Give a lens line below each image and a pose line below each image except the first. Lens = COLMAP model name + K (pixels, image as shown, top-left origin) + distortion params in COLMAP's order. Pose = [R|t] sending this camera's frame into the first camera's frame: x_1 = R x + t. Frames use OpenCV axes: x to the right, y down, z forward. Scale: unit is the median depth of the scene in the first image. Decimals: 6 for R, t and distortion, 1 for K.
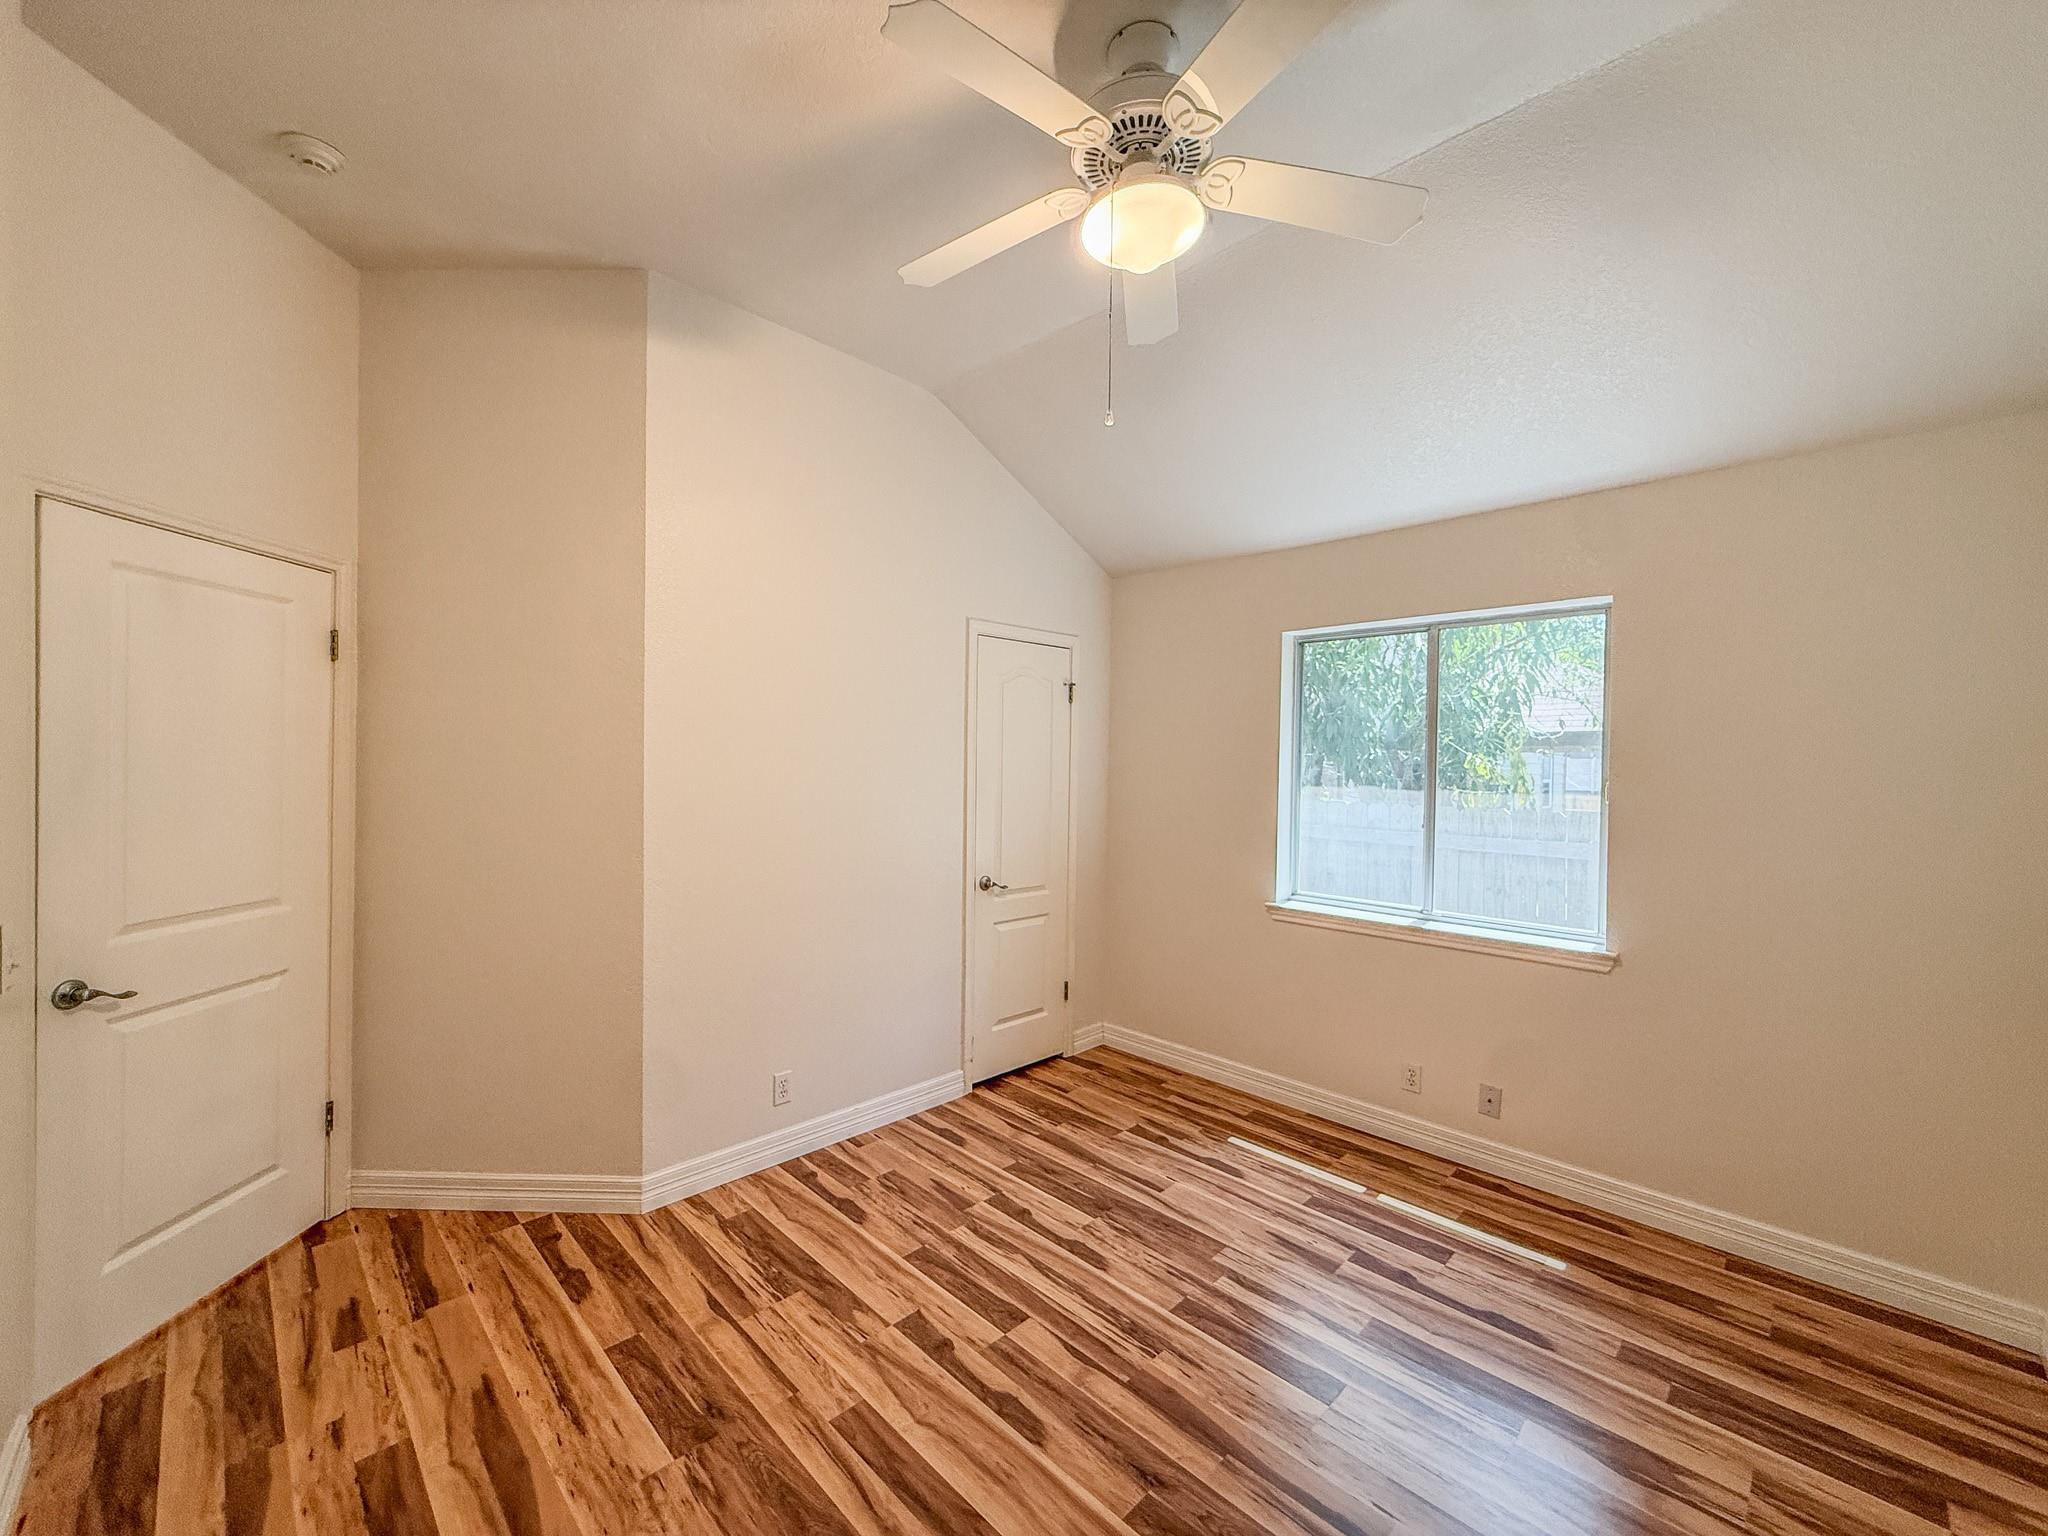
lens RADIAL K [[817.0, 0, 1017.2], [0, 817.0, 783.0], [0, 0, 1]] dist [-0.001161, -0.000306]
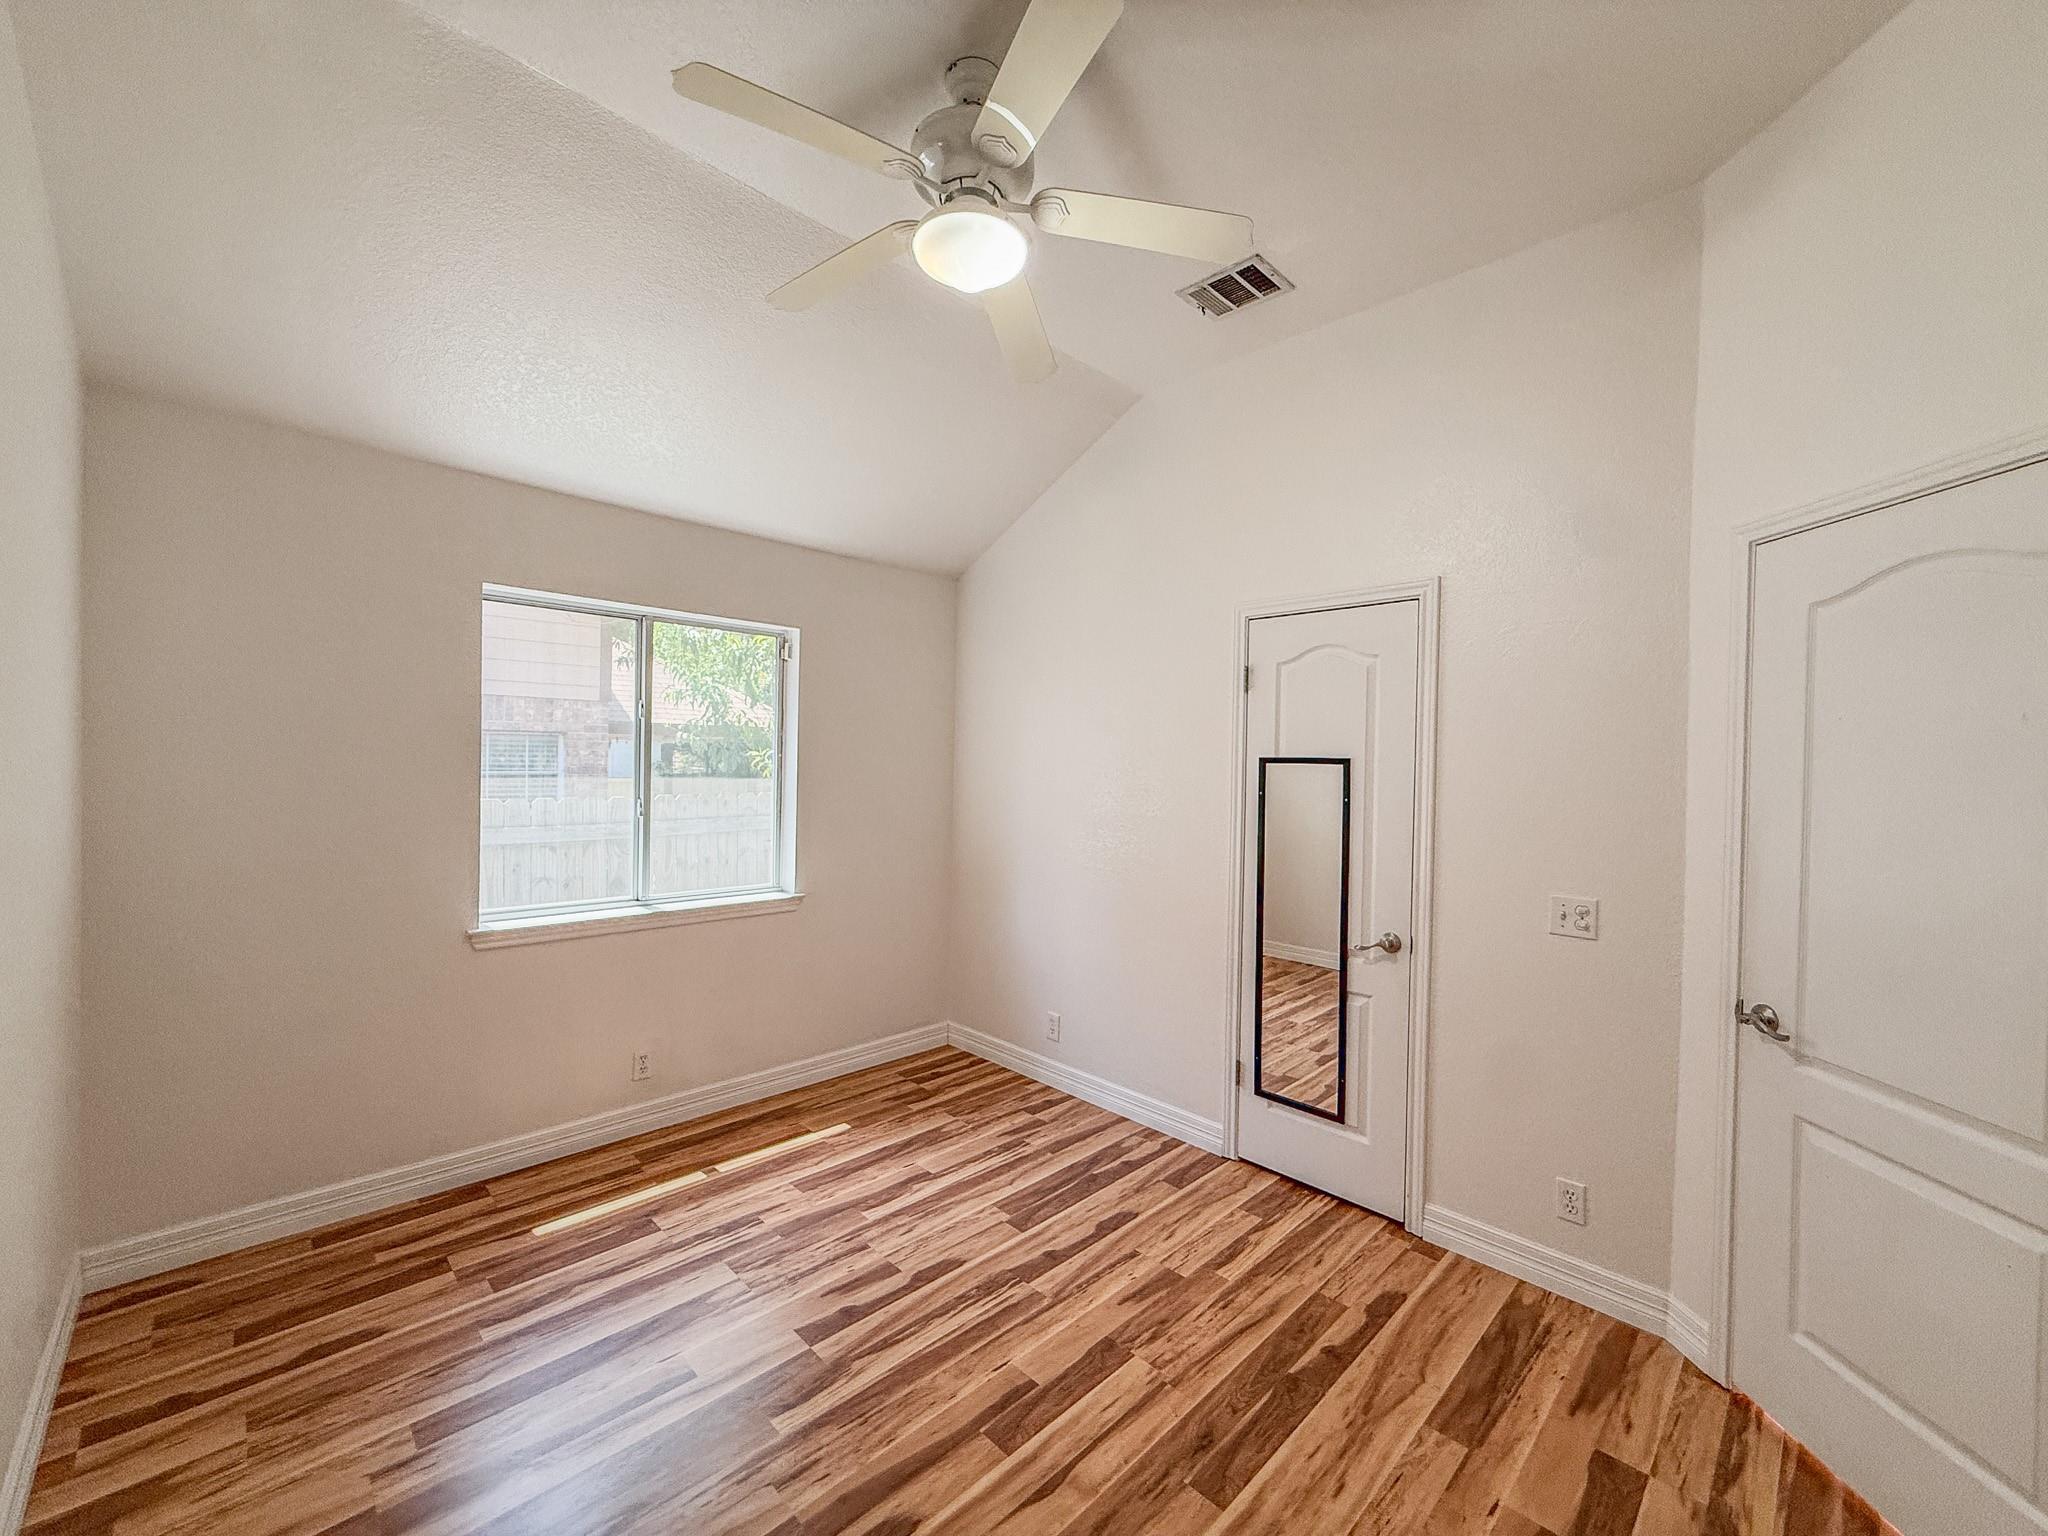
lens RADIAL K [[817.0, 0, 1029.9], [0, 817.0, 760.6], [0, 0, 1]] dist [-0.001161, -0.000306]
pose [[0.005221, -0.014345, 0.999883, -0.607342], [0.009919, 0.999849, 0.014293, -0.026247], [-0.999937, 0.009844, 0.005363, 0.613566]]
